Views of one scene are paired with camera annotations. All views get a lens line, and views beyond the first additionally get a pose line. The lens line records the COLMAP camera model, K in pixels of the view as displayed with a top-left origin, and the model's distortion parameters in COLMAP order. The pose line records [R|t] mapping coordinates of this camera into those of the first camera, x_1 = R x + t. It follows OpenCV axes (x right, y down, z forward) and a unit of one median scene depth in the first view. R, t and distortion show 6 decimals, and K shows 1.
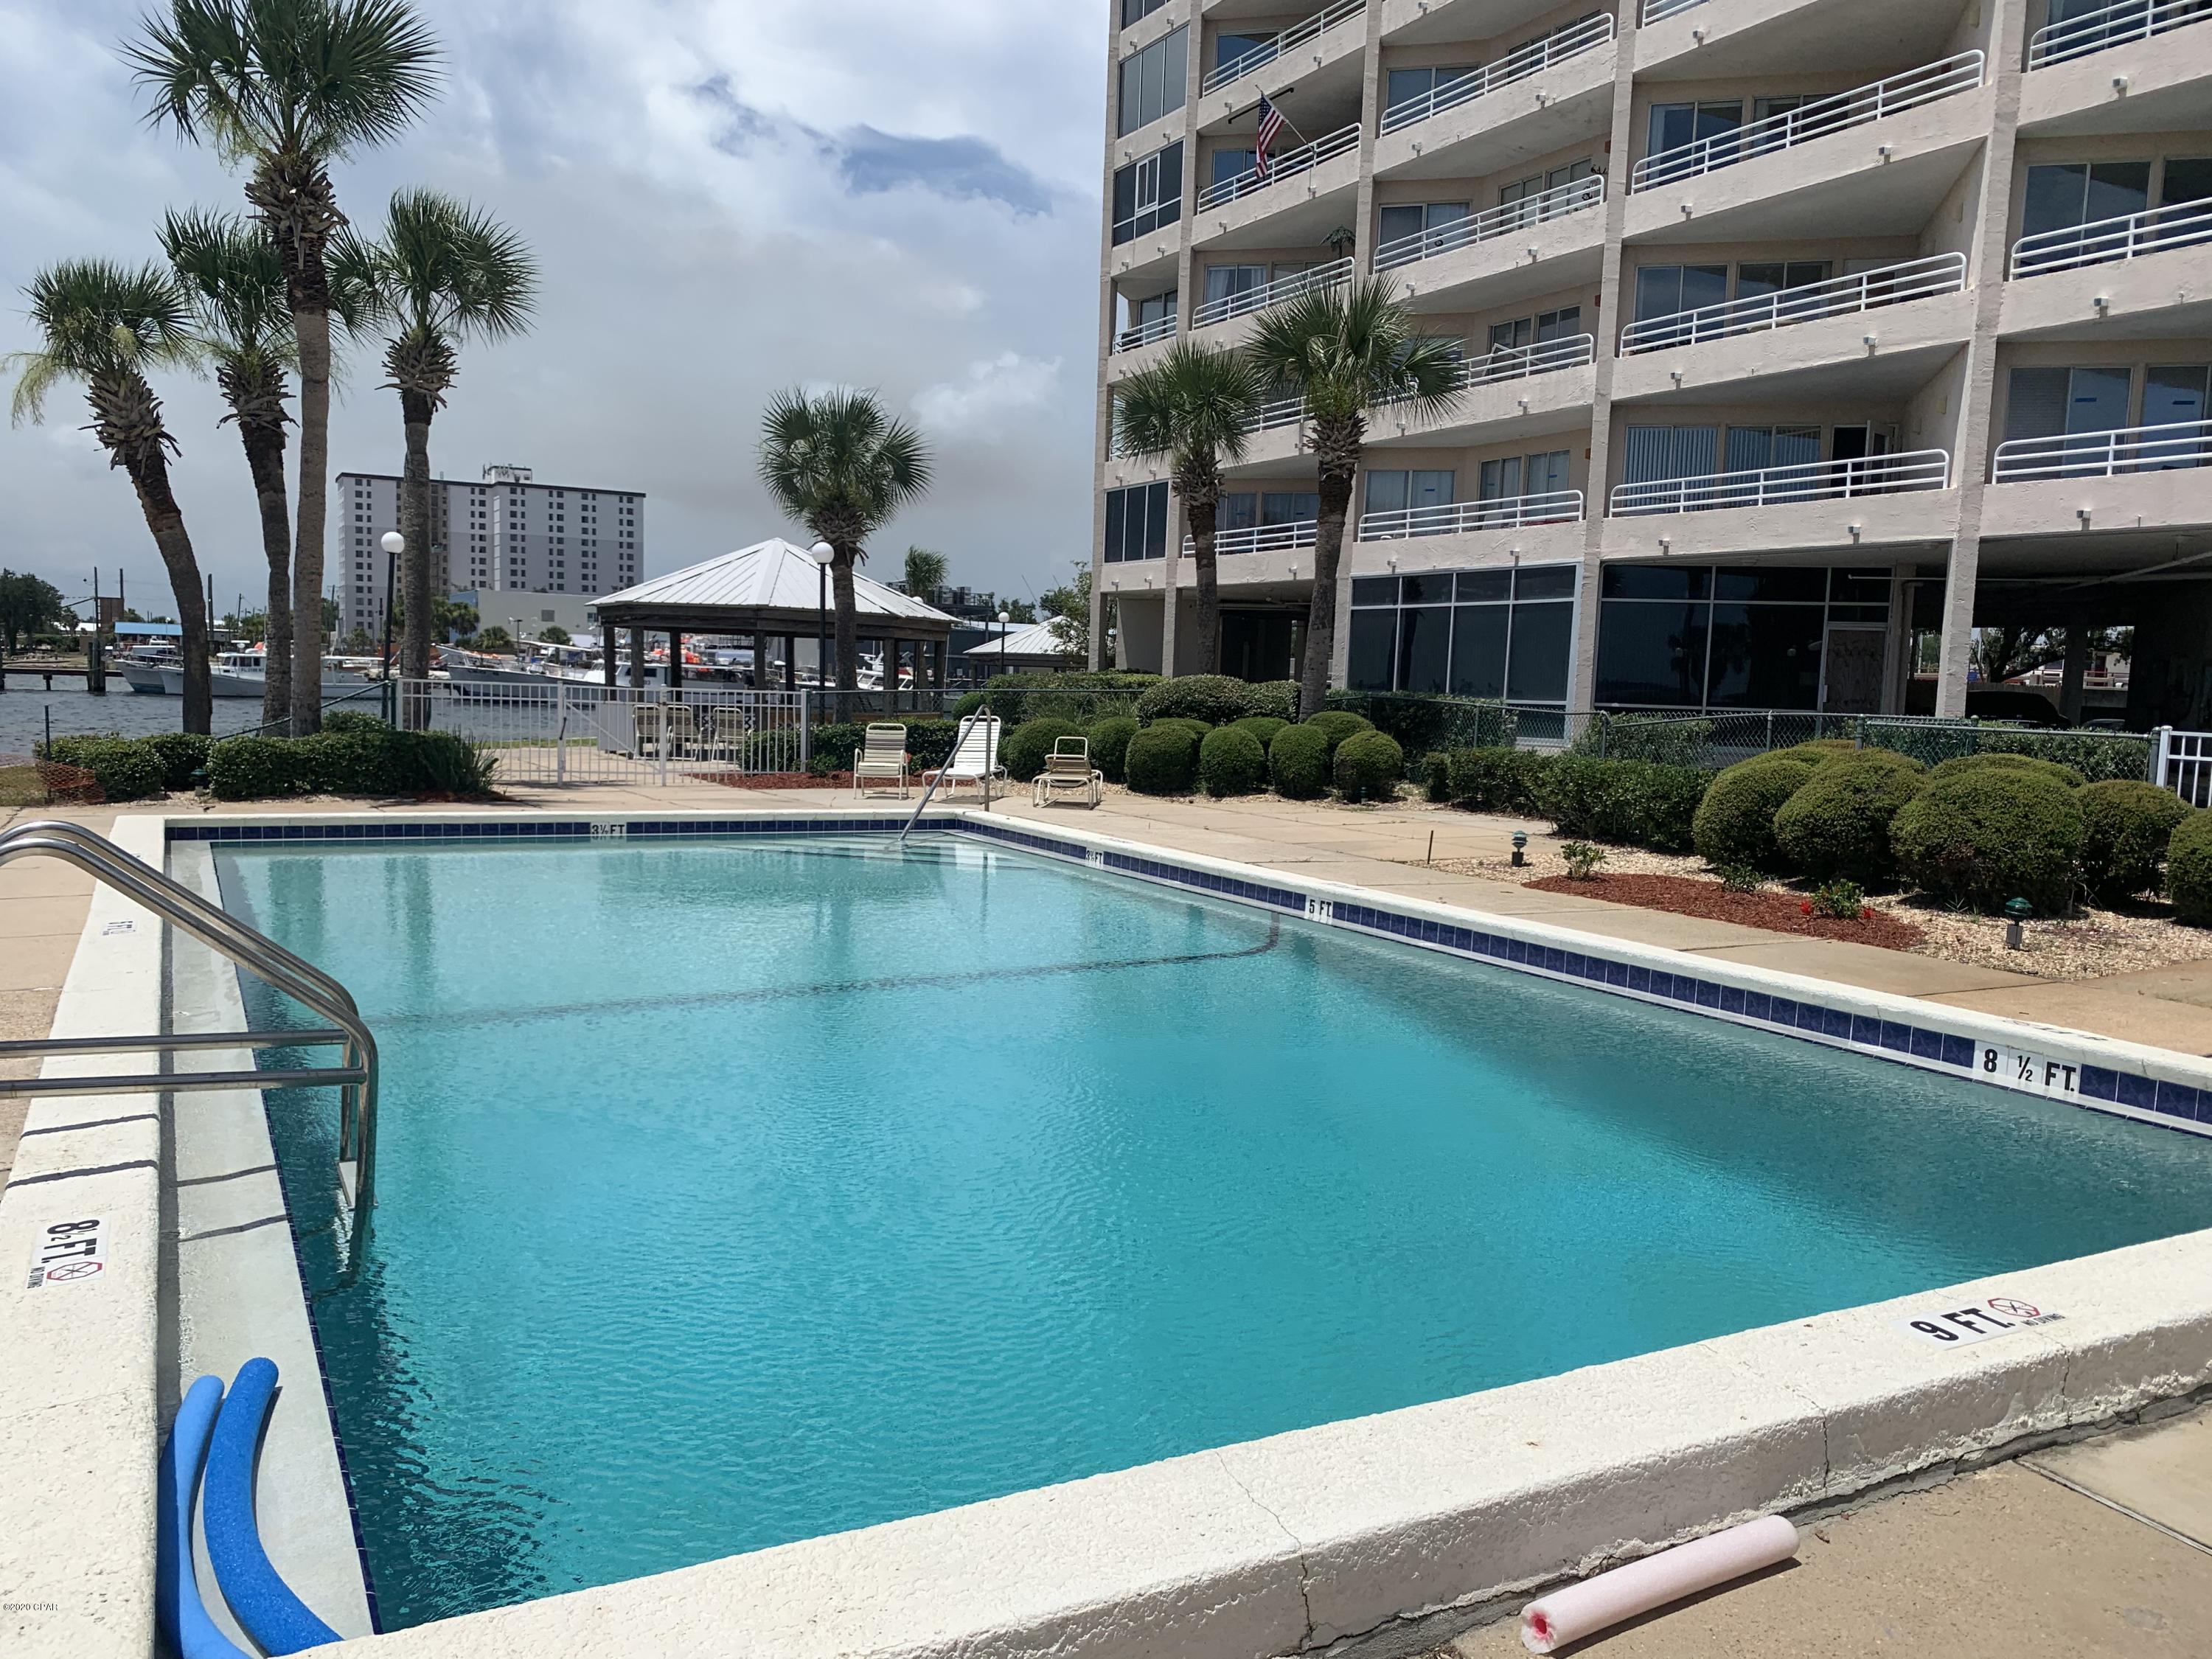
lens RADIAL K [[1690.0, 0, 1105.1], [0, 1690.0, 873.1], [0, 0, 1]] dist [-0.027779, 0.038404]
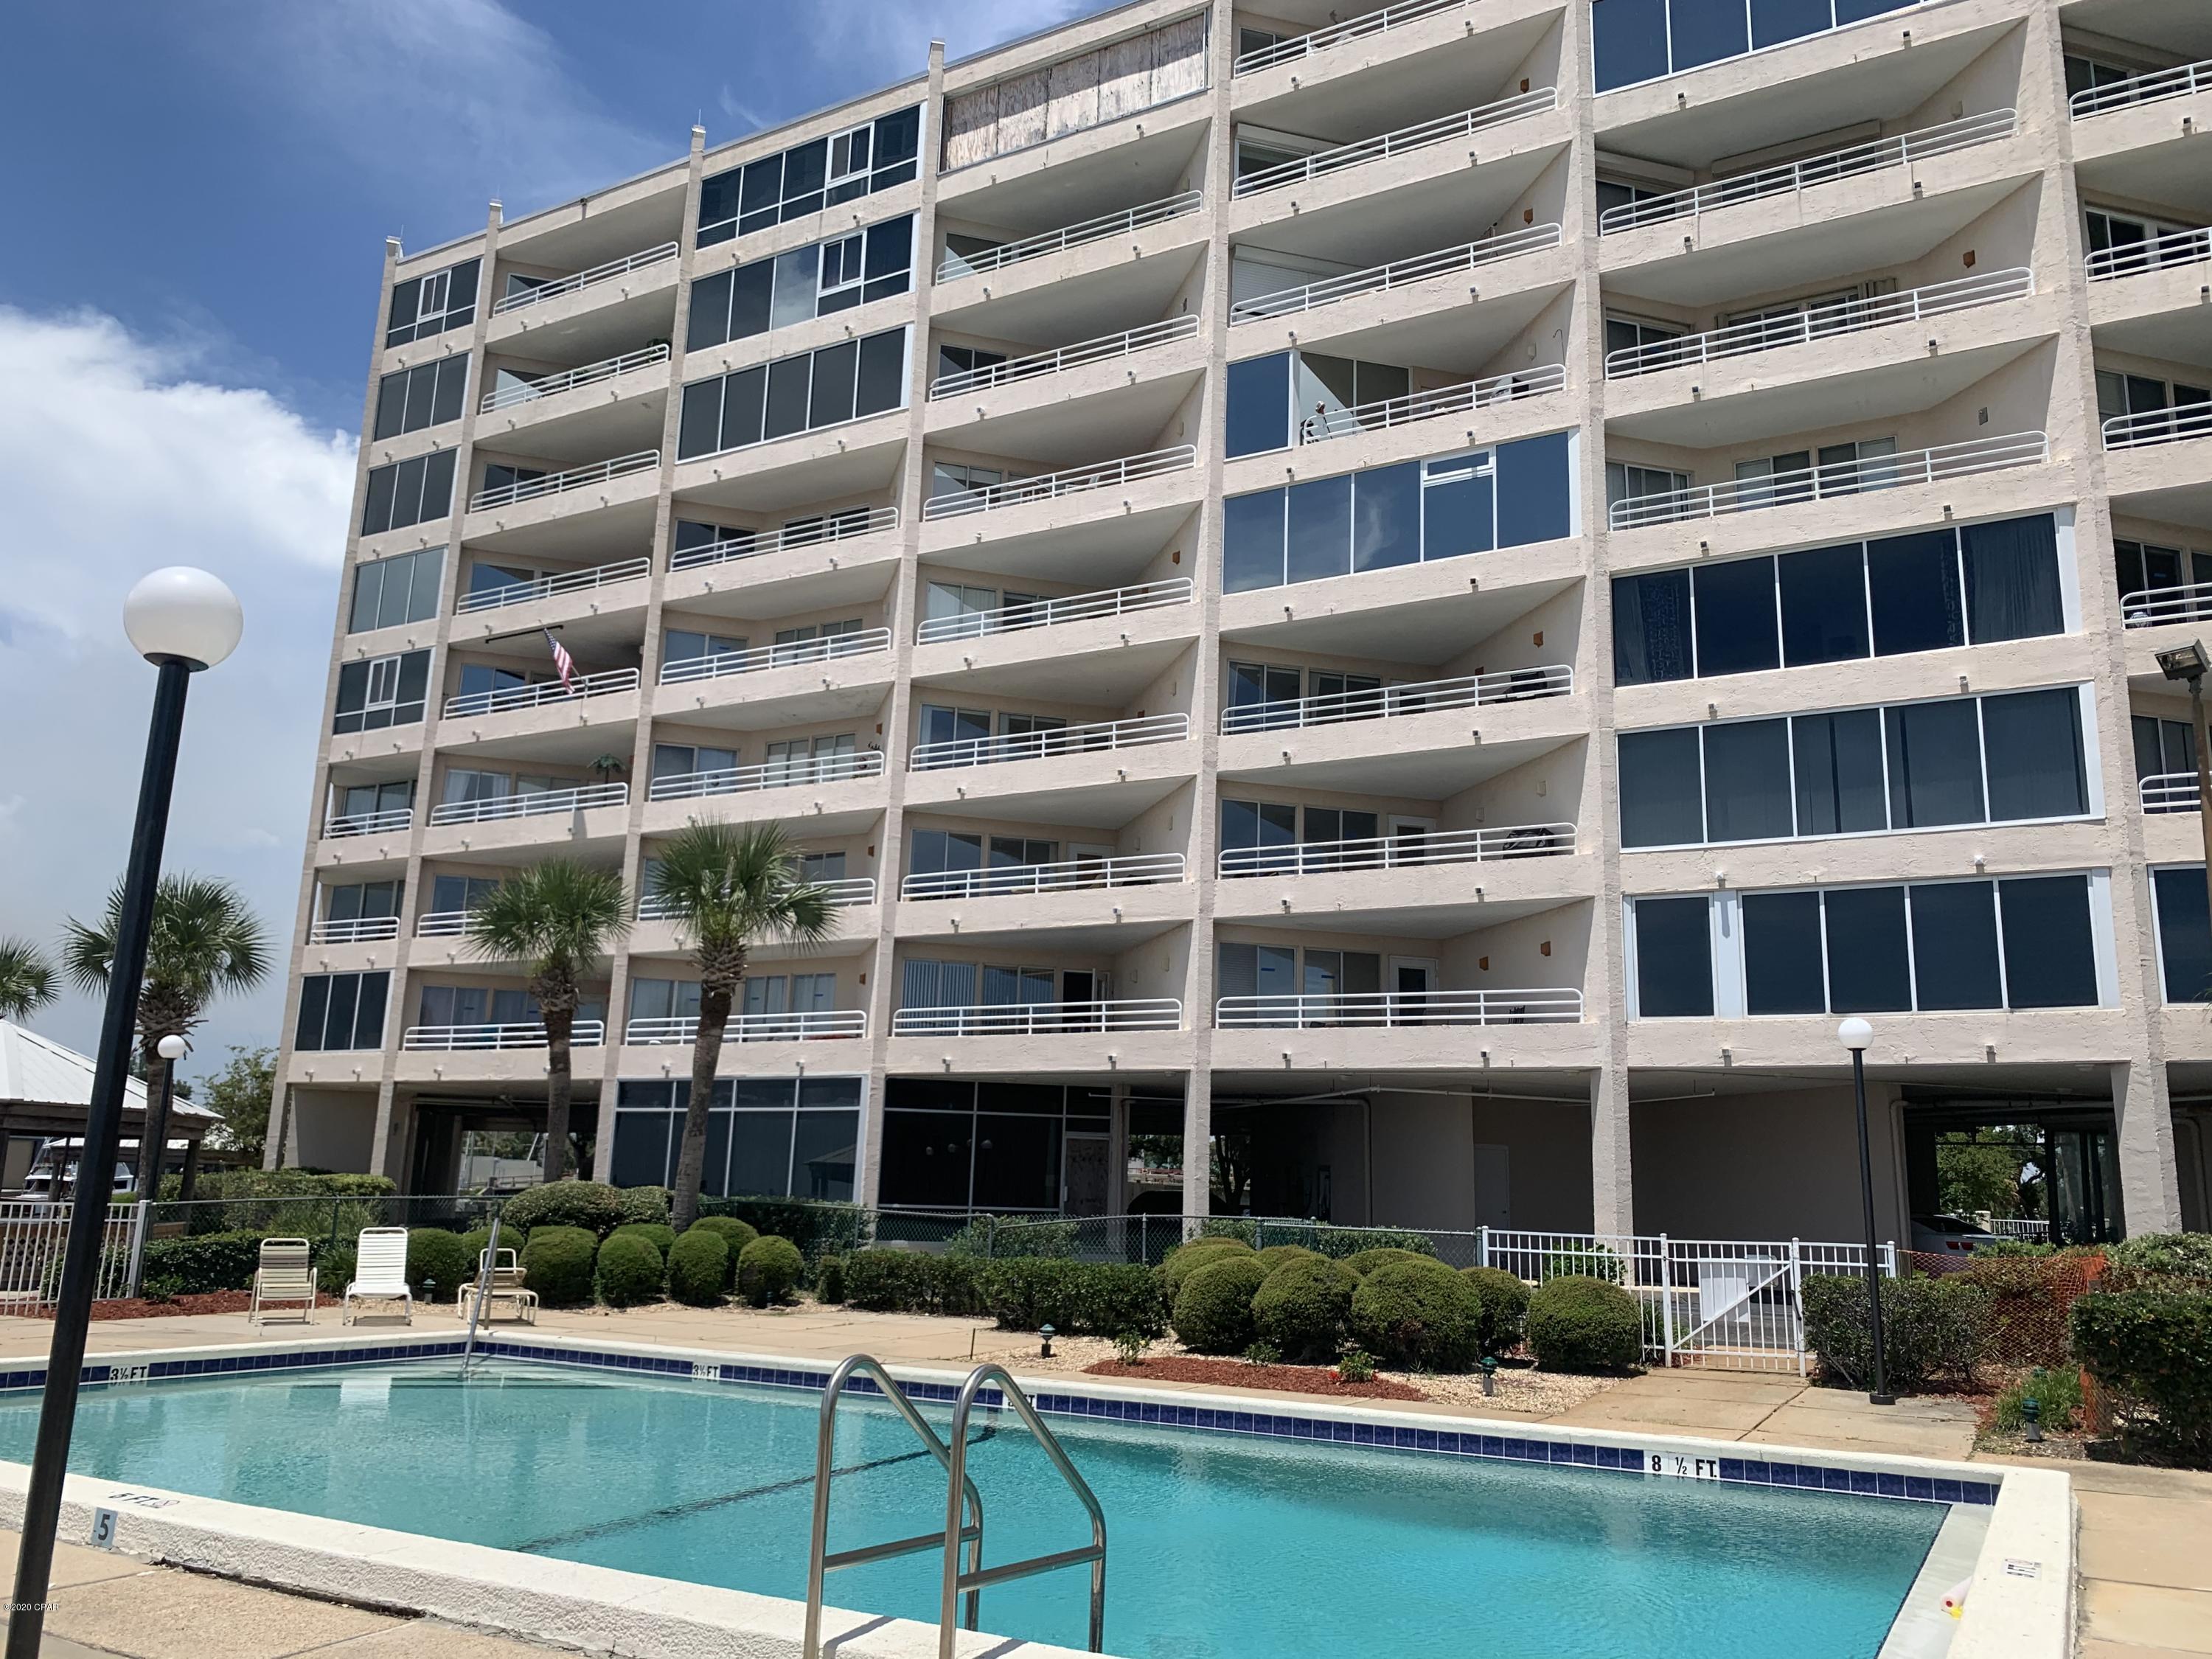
lens RADIAL K [[1686.5, 0, 1100.7], [0, 1686.5, 802.4], [0, 0, 1]] dist [0.014227, -0.011255]
pose [[0.853935, 0.111551, 0.508283, -0.185491], [0.058249, 0.950125, -0.306381, -0.004352], [-0.517109, 0.291237, 0.804847, -0.037380]]
